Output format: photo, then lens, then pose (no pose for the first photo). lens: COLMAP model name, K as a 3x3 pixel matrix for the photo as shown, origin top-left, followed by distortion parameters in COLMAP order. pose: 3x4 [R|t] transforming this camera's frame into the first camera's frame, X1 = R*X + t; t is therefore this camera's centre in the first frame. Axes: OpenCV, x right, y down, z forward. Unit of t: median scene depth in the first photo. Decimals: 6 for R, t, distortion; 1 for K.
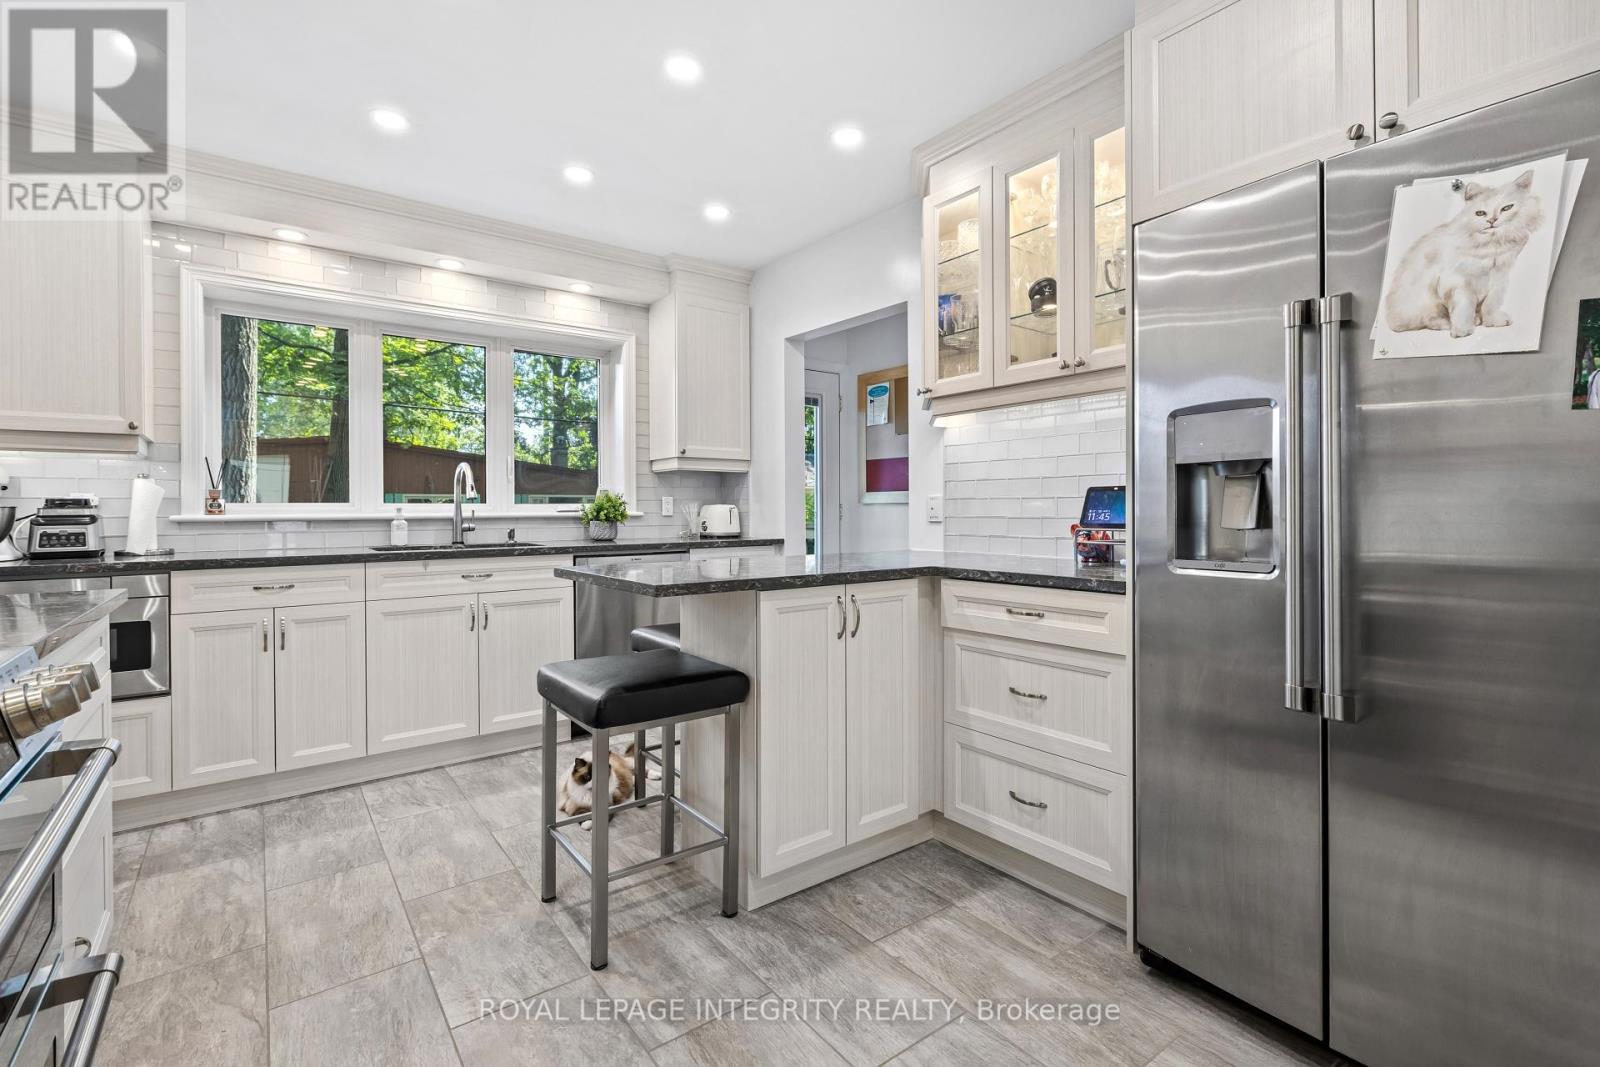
lens RADIAL K [[719.3, 0, 789.0], [0, 719.3, 520.5], [0, 0, 1]] dist [0.004492, -0.001704]
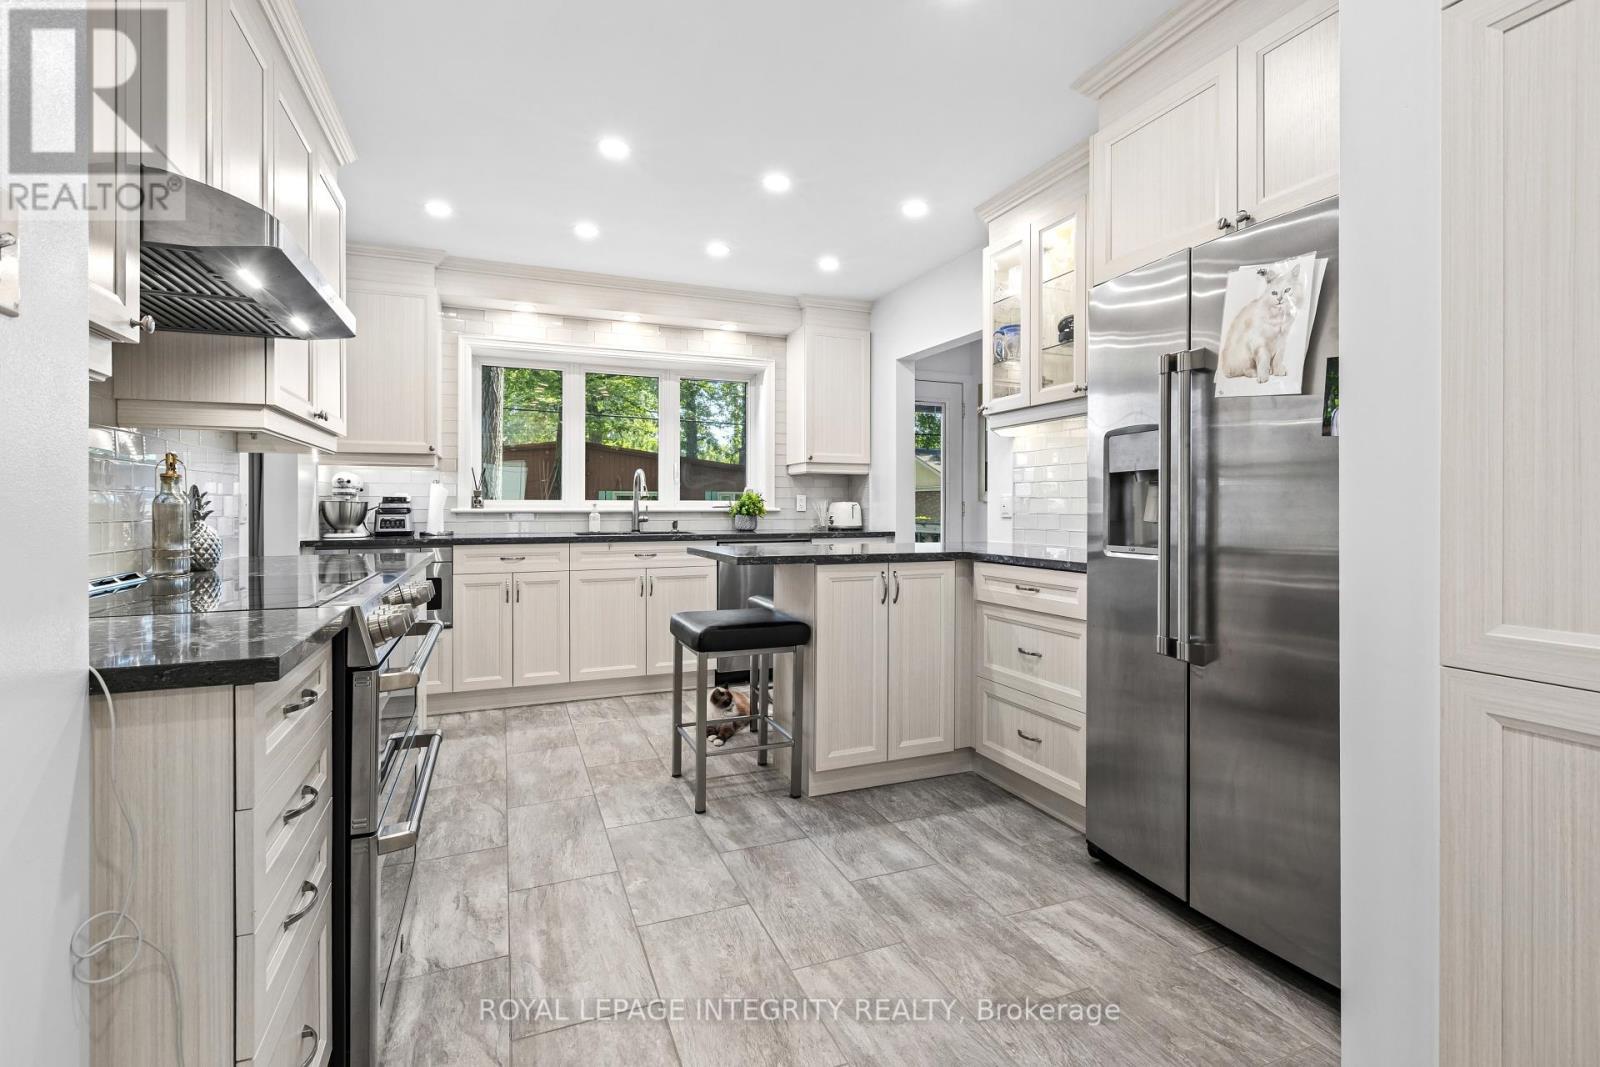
lens RADIAL K [[719.3, 0, 789.3], [0, 719.3, 518.6], [0, 0, 1]] dist [0.004492, -0.001704]
pose [[0.967407, 0.008660, -0.253077, 0.200758], [-0.008175, 0.999962, 0.002970, 0.004273], [0.253093, -0.000804, 0.967442, -0.275681]]
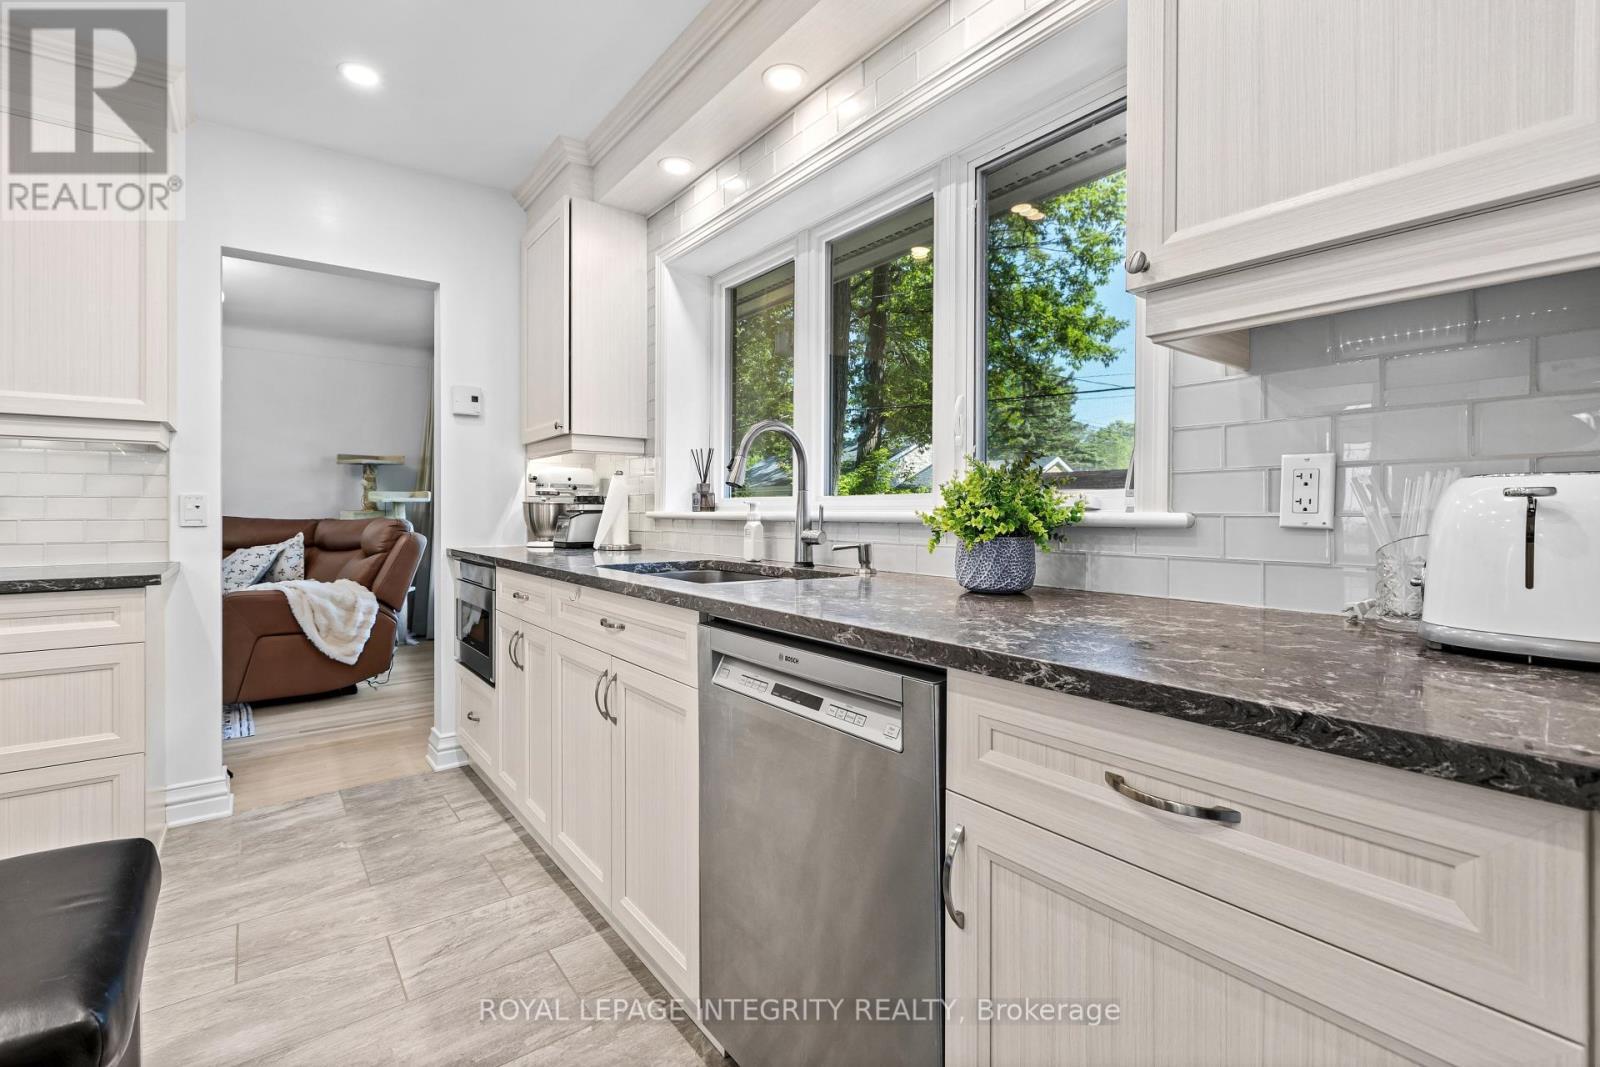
lens RADIAL K [[719.3, 0, 802.3], [0, 719.3, 518.7], [0, 0, 1]] dist [0.004492, -0.001704]
pose [[0.006306, 0.013858, -0.999884, 0.151485], [-0.018348, 0.999737, 0.013740, -0.017242], [0.999812, 0.018259, 0.006558, 1.436582]]
